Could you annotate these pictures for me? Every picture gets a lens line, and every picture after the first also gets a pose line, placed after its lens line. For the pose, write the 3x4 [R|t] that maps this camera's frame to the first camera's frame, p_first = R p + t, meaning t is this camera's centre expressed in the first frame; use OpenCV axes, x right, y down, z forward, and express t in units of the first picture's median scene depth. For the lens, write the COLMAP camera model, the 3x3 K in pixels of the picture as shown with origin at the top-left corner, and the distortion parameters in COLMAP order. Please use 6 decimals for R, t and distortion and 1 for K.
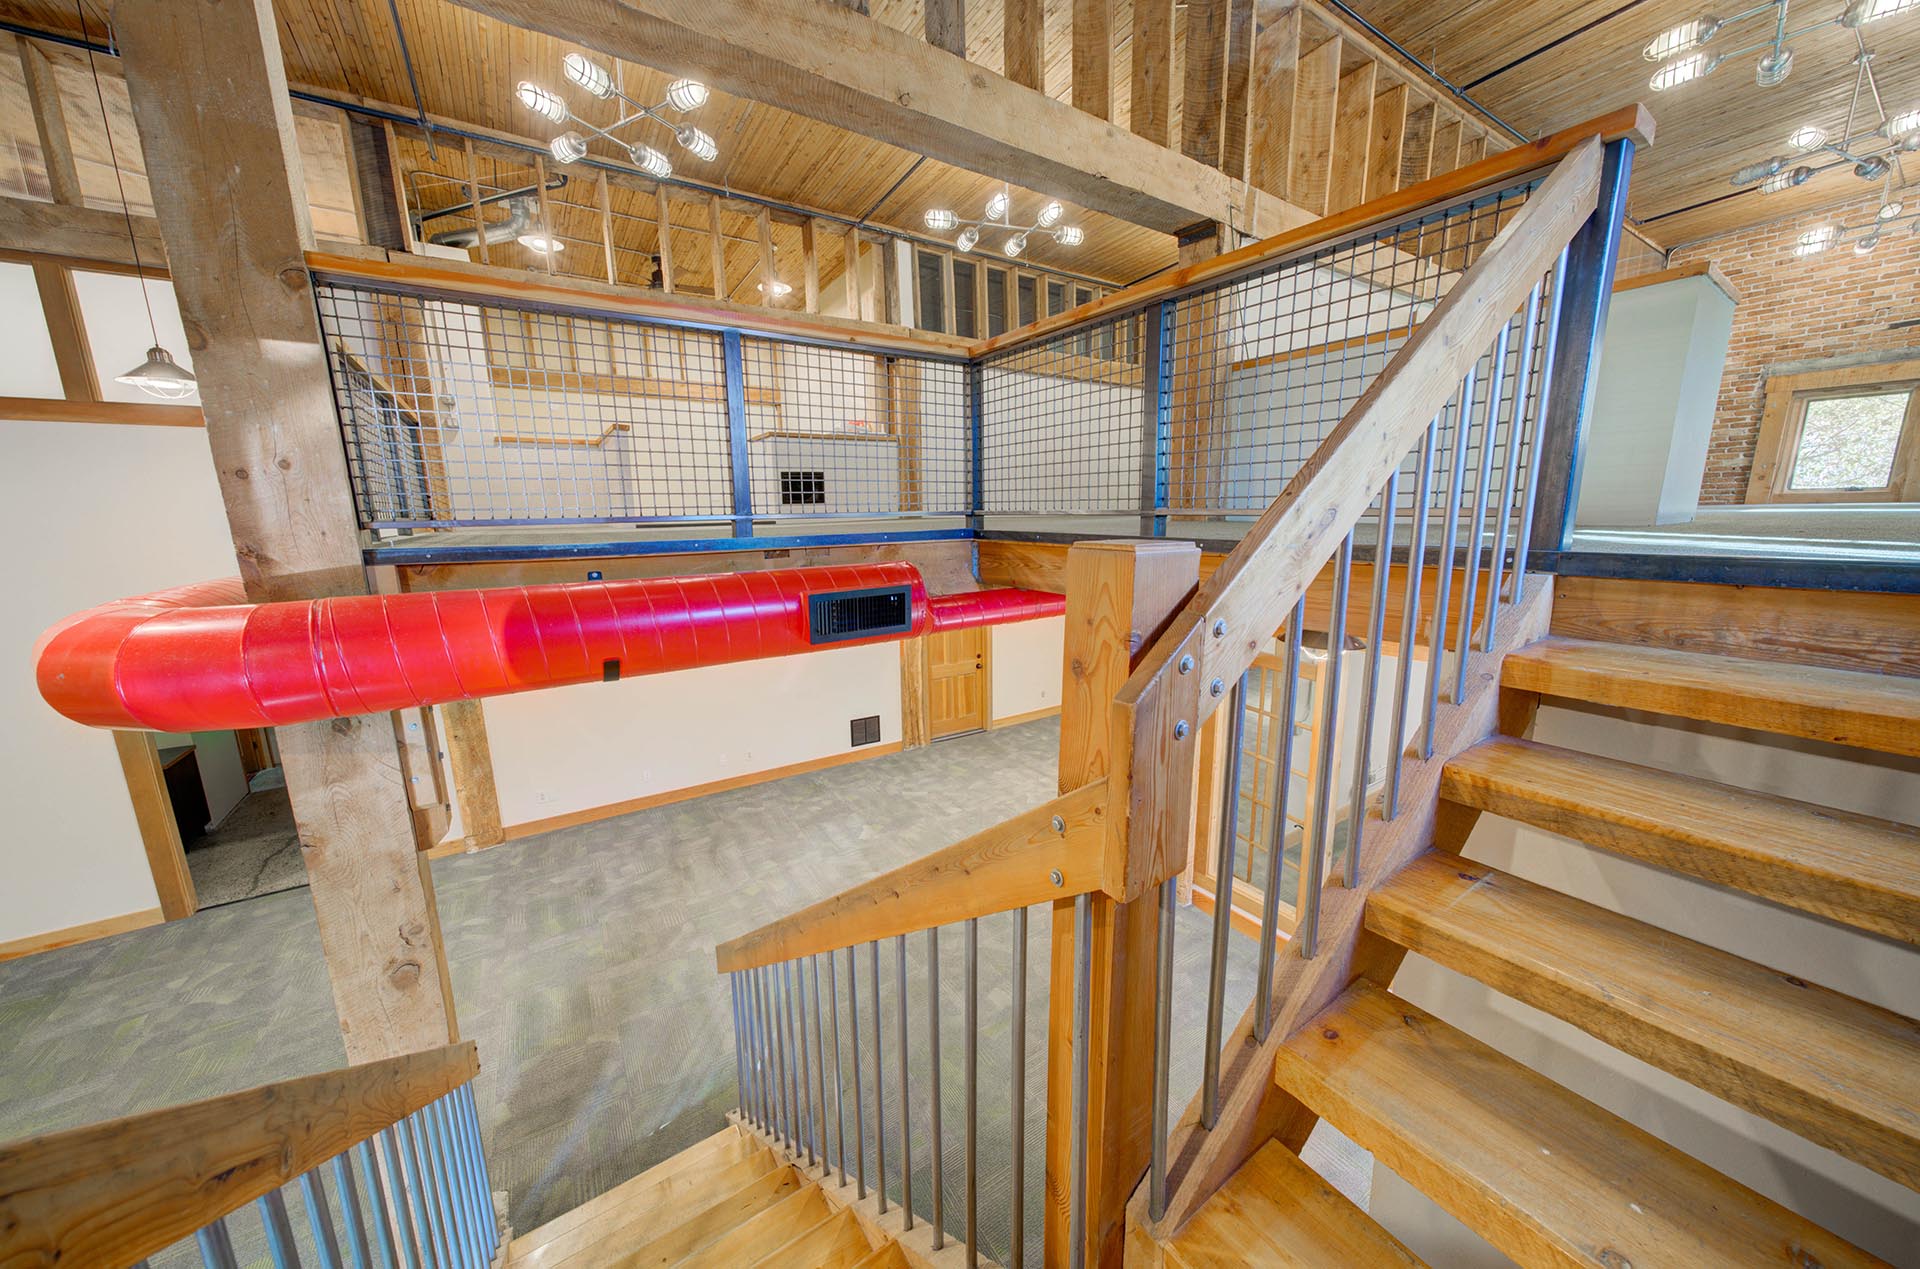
lens RADIAL K [[657.3, 0, 953.3], [0, 657.3, 631.0], [0, 0, 1]] dist [-0.000303, 0.001659]
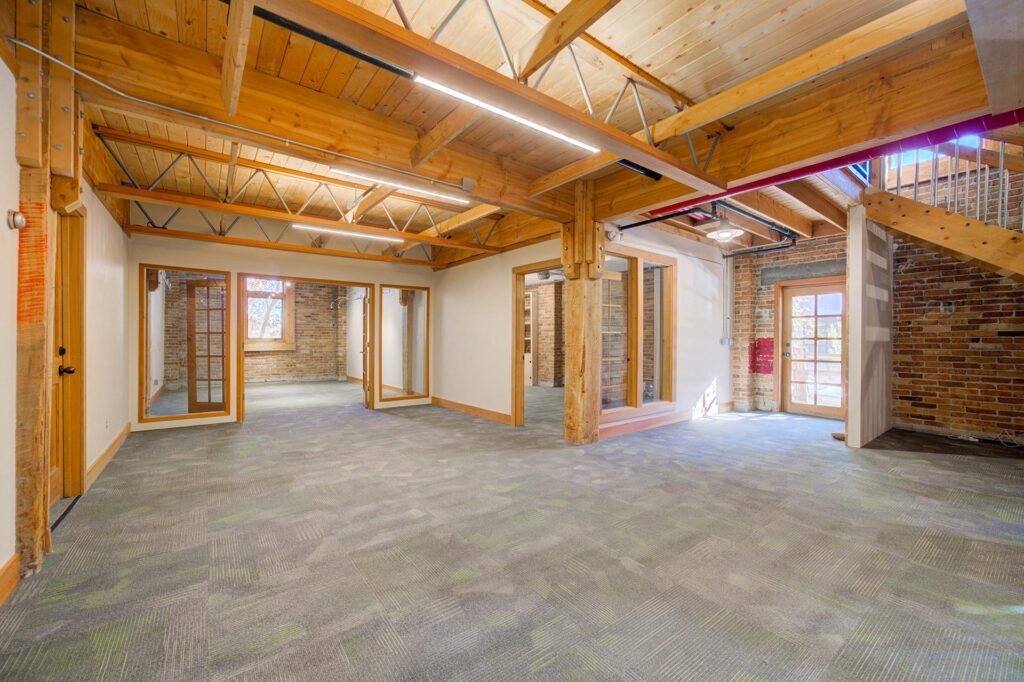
lens RADIAL K [[412.7, 0, 512.0], [0, 412.7, 341.0], [0, 0, 1]] dist [-0.032826, 0.022437]
pose [[-0.087200, 0.013783, 0.996095, -0.378805], [0.176969, 0.984215, 0.001873, 0.112058], [-0.980346, 0.176442, -0.088263, 0.833710]]
